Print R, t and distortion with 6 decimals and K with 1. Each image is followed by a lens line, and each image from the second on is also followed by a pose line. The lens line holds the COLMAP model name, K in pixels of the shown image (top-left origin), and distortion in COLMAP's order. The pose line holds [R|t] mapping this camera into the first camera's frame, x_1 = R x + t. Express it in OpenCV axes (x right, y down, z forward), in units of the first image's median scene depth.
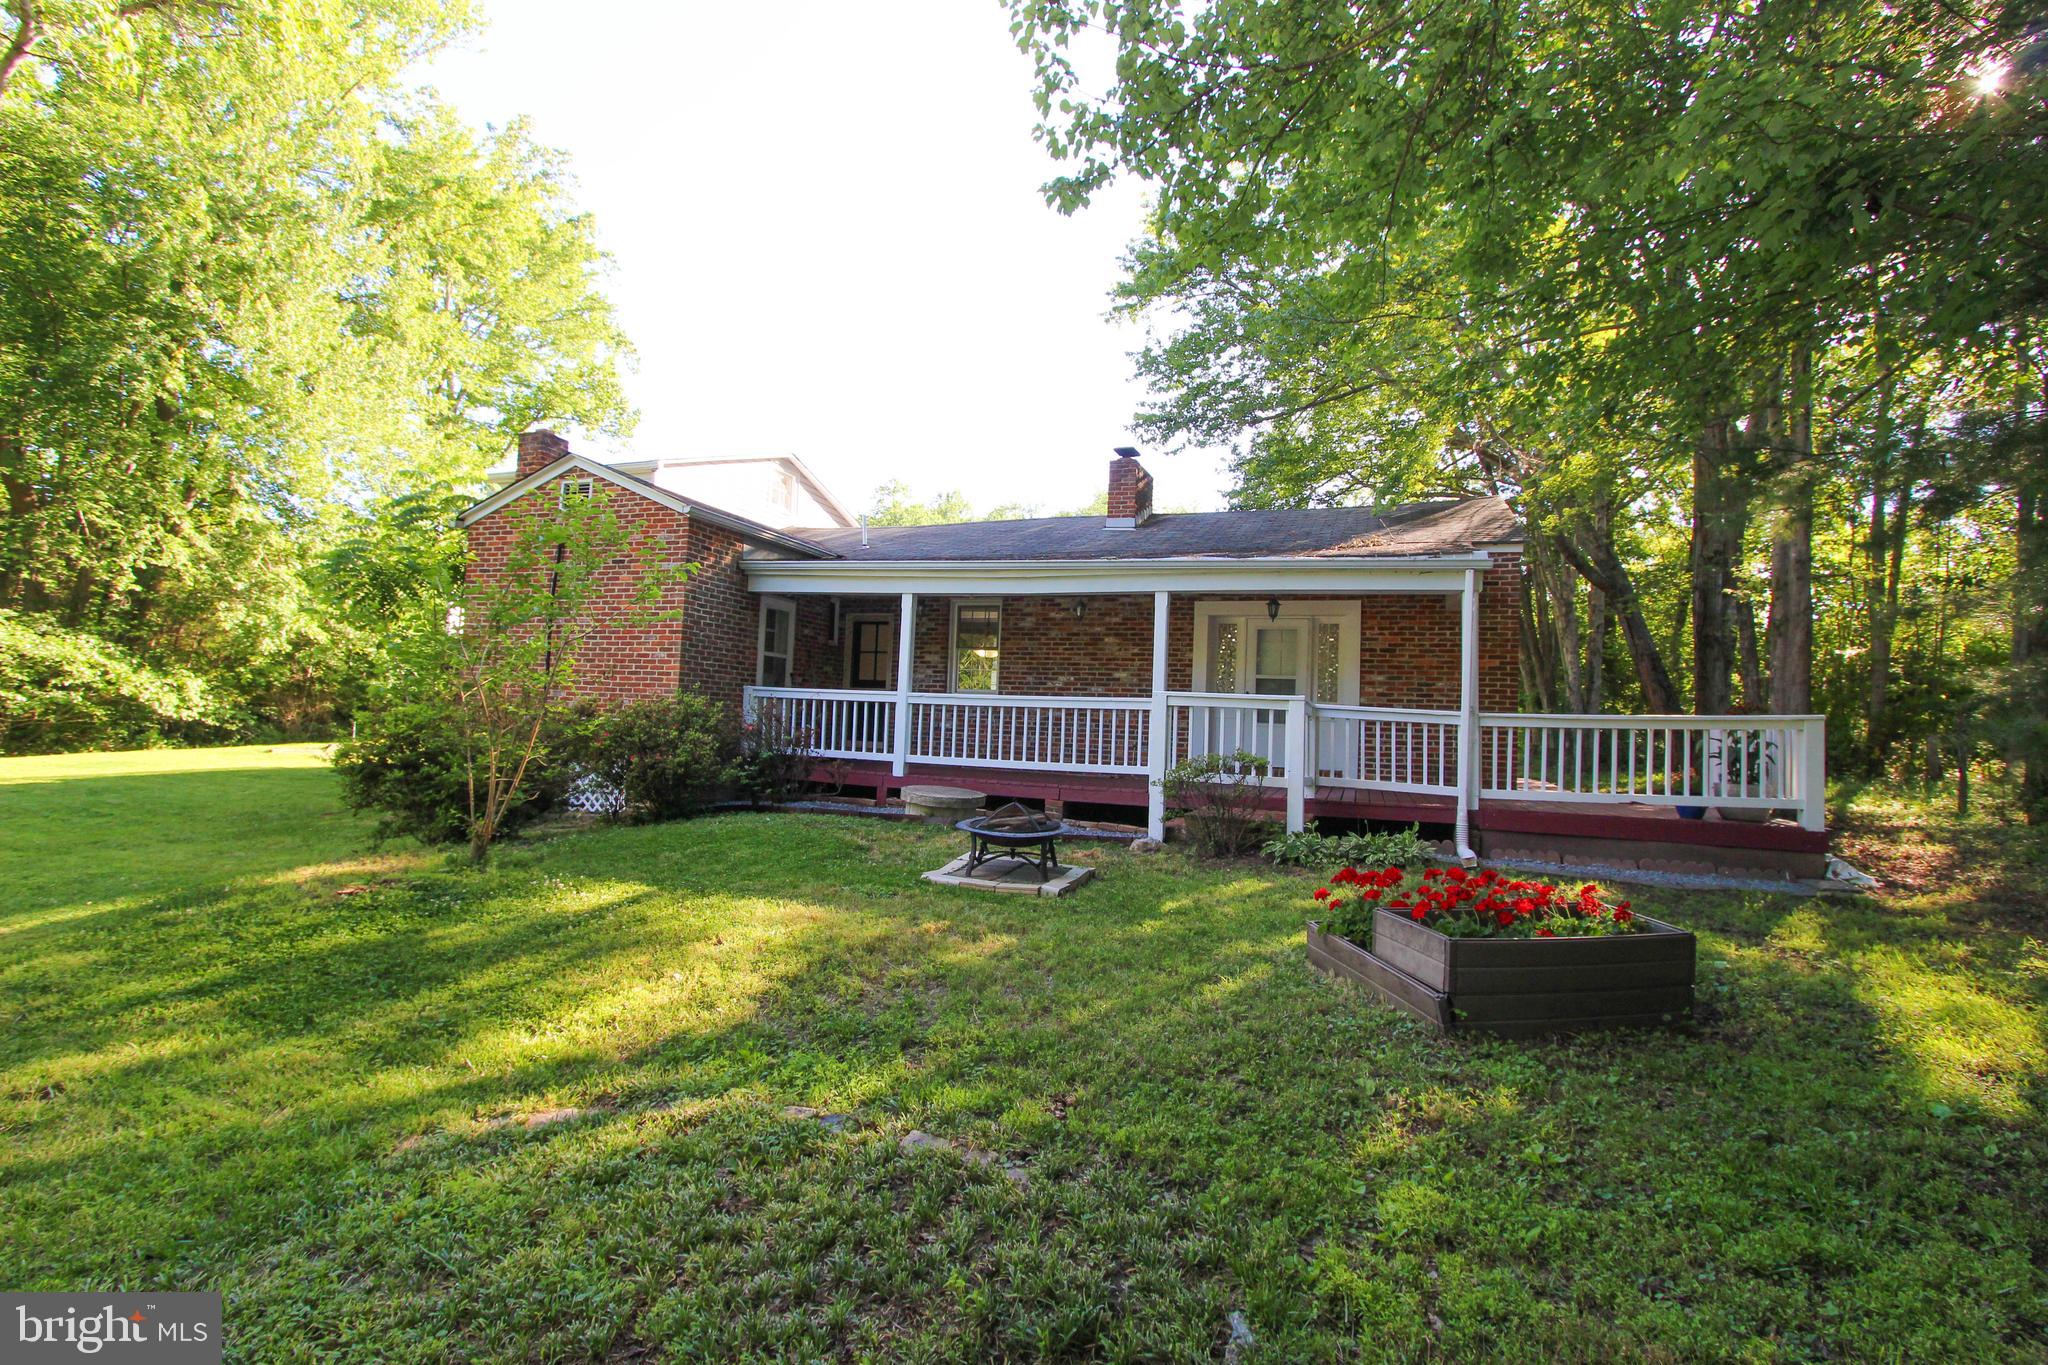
lens RADIAL K [[930.2, 0, 1062.5], [0, 930.2, 647.5], [0, 0, 1]] dist [-0.012833, -0.000441]
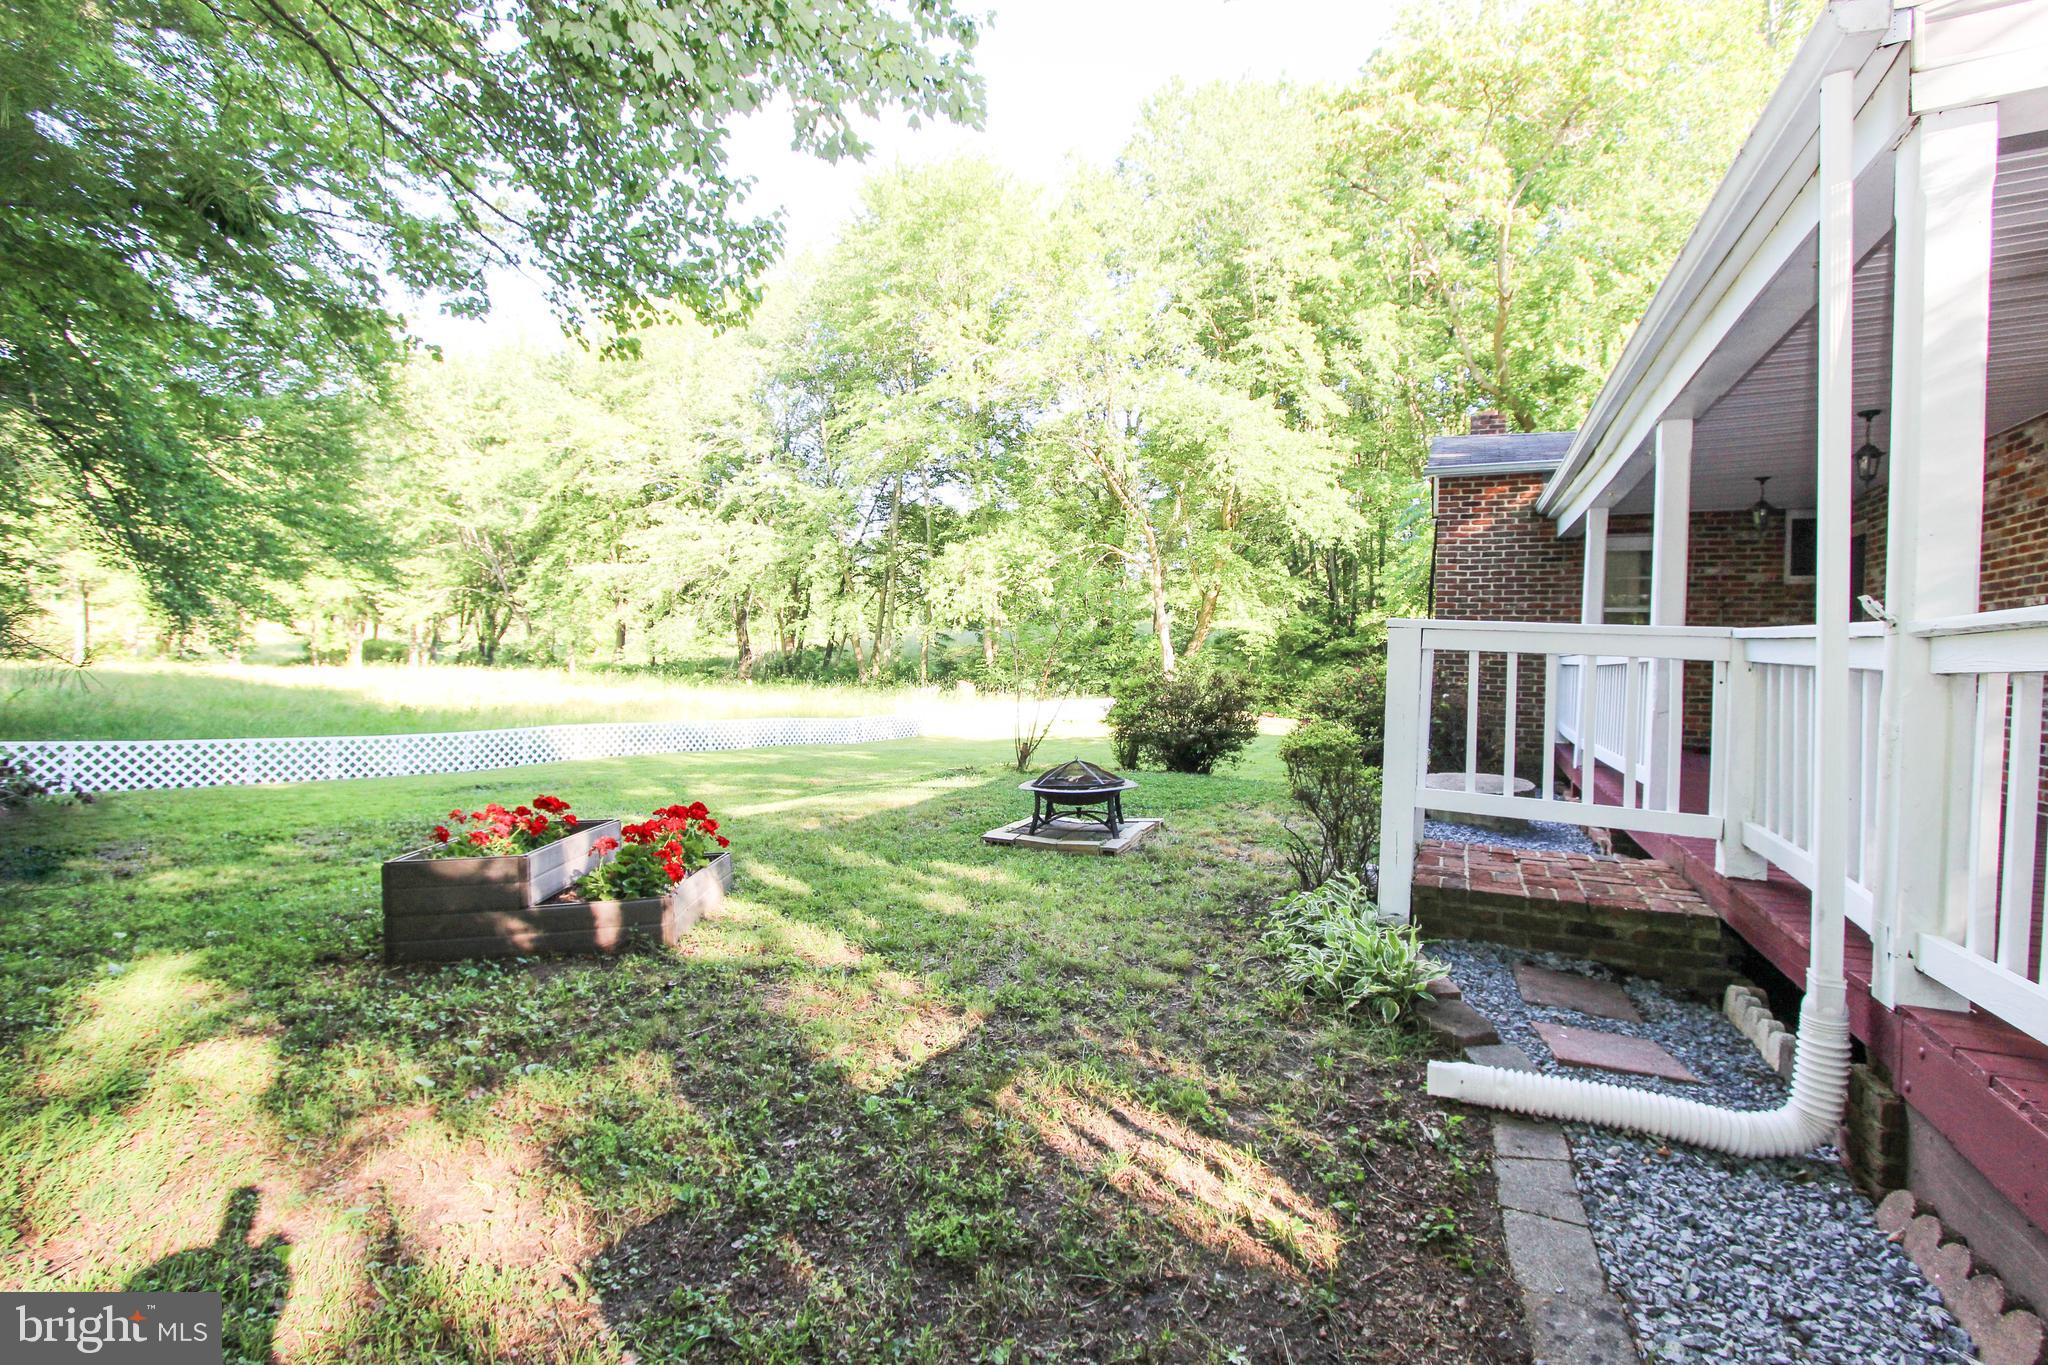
lens RADIAL K [[930.2, 0, 1015.9], [0, 930.2, 684.8], [0, 0, 1]] dist [-0.012833, -0.000441]
pose [[-0.095091, -0.015794, -0.995343, 0.536121], [0.055585, 0.998230, -0.021150, 0.061738], [0.993916, -0.057337, -0.094045, 0.600113]]
